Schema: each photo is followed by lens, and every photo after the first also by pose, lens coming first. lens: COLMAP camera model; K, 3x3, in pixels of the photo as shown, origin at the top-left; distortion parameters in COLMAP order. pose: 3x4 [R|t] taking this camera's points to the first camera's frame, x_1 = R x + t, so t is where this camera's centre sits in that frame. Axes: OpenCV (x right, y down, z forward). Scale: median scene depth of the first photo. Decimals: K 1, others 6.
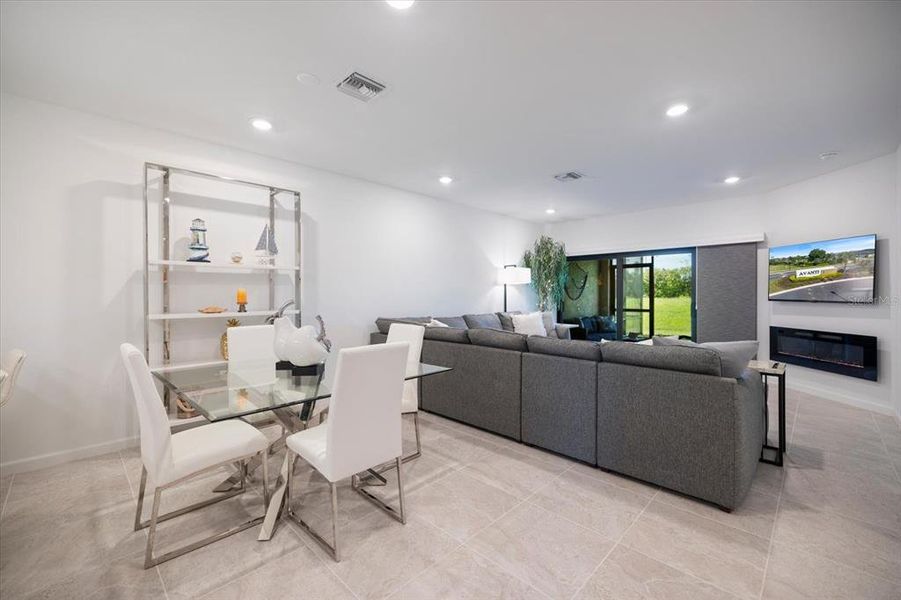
lens RADIAL K [[377.2, 0, 448.6], [0, 377.2, 294.3], [0, 0, 1]] dist [0.002962, -0.000336]
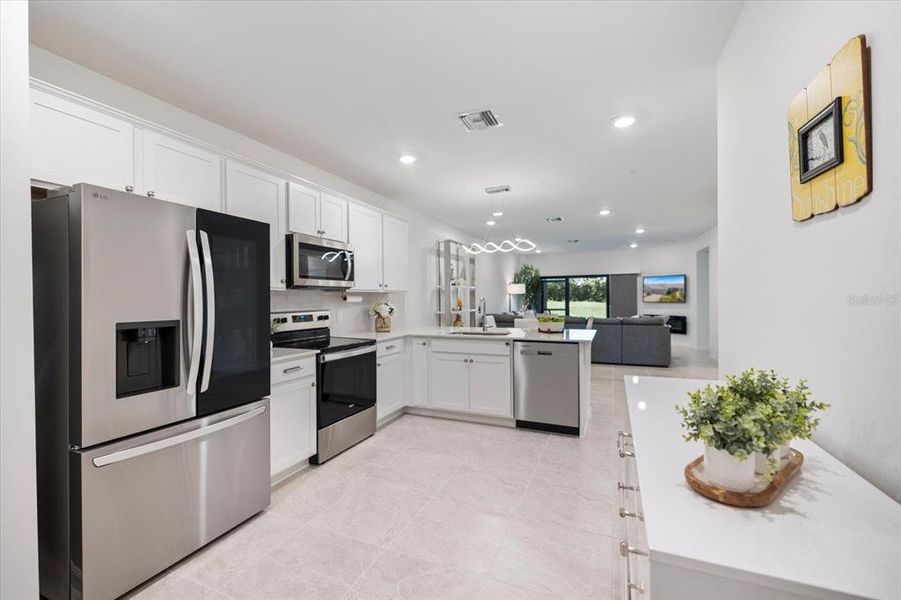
lens RADIAL K [[377.2, 0, 449.0], [0, 377.2, 300.4], [0, 0, 1]] dist [0.002962, -0.000336]
pose [[0.932779, -0.007946, 0.360362, -0.985001], [0.007041, 0.999968, 0.003823, -0.009857], [-0.360381, -0.001028, 0.932805, -0.609165]]
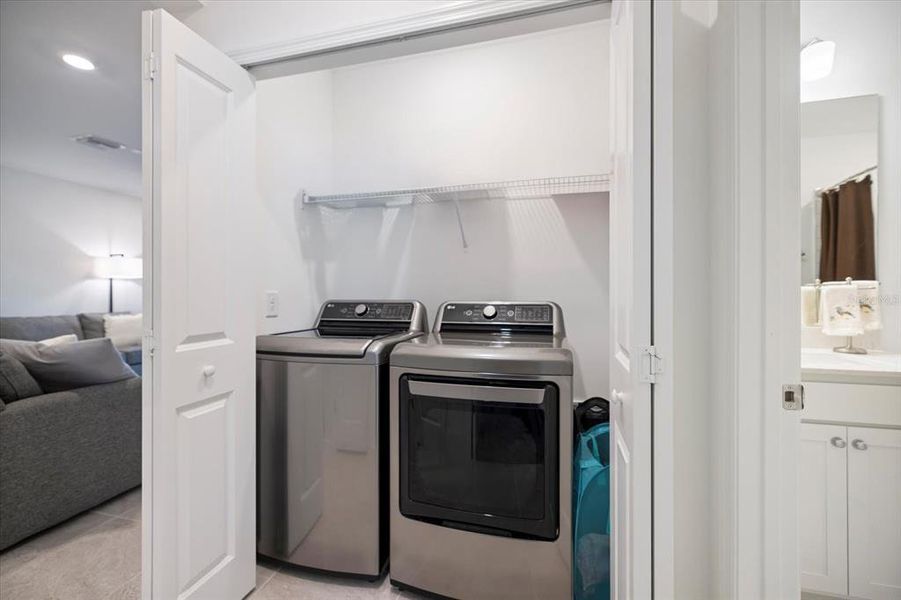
lens RADIAL K [[377.2, 0, 450.5], [0, 377.2, 295.6], [0, 0, 1]] dist [0.002962, -0.000336]
pose [[0.869585, 0.000877, 0.493782, 0.548542], [-0.000517, 0.999999, -0.000866, 0.015890], [-0.493783, 0.000498, 0.869585, -0.072593]]
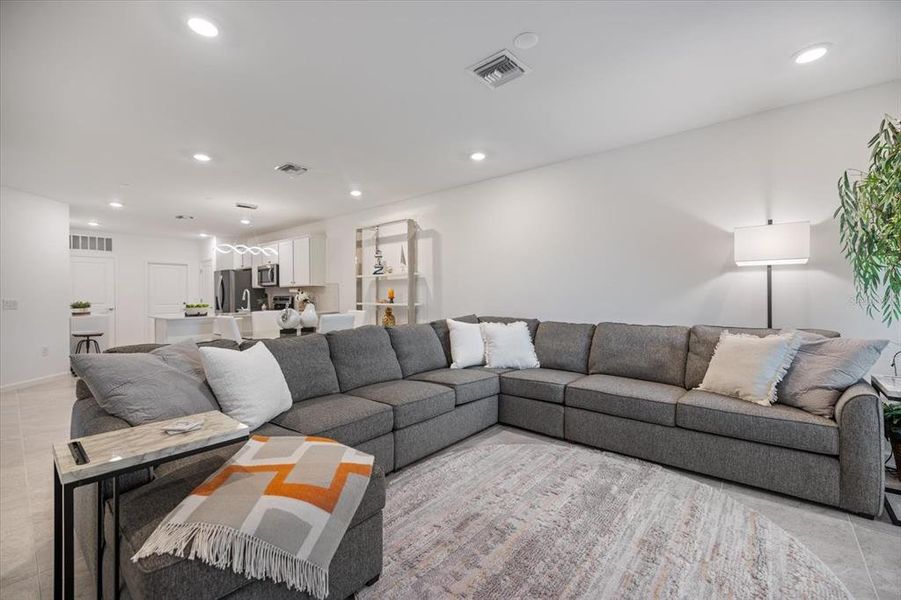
lens RADIAL K [[377.2, 0, 454.1], [0, 377.2, 295.6], [0, 0, 1]] dist [0.002962, -0.000336]
pose [[0.078917, 0.004039, -0.996873, 0.817924], [0.004233, 0.999981, 0.004387, 0.006304], [0.996872, -0.004566, 0.078898, 0.856319]]
